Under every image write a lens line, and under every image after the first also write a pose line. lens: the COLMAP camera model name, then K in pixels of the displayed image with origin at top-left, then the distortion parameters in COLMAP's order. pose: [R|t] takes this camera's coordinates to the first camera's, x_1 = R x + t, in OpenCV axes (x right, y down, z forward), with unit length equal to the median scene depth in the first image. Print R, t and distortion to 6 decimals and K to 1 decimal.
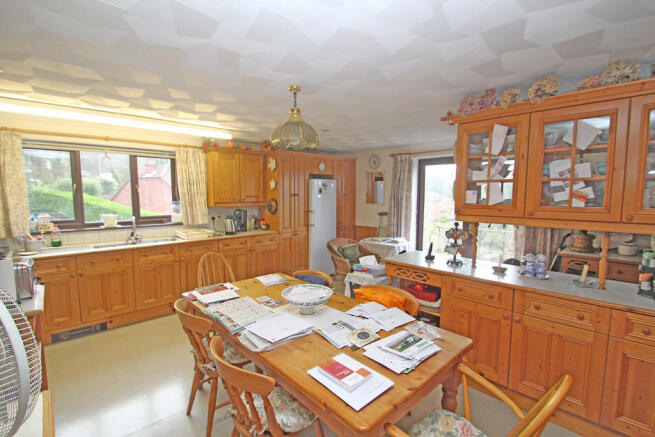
lens RADIAL K [[309.4, 0, 327.5], [0, 309.4, 221.8], [0, 0, 1]] dist [-0.000166, -0.000070]
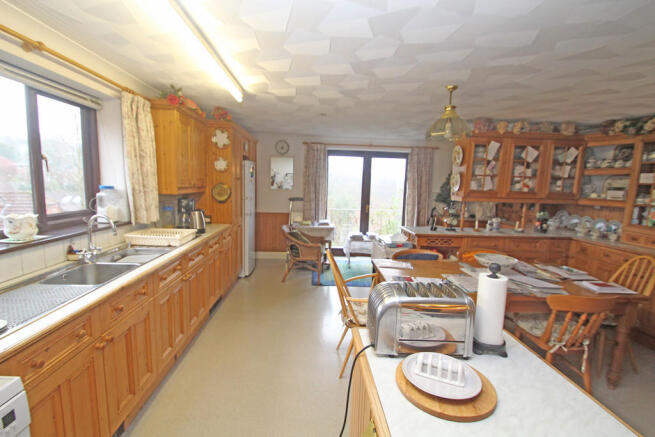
lens RADIAL K [[301.7, 0, 327.5], [0, 301.7, 218.5], [0, 0, 1]] dist [0.000469, 0.000039]
pose [[0.648550, -0.073455, 0.757620, -0.971229], [0.042657, 0.997276, 0.060174, -0.030805], [-0.759976, -0.006708, 0.649917, 0.483360]]
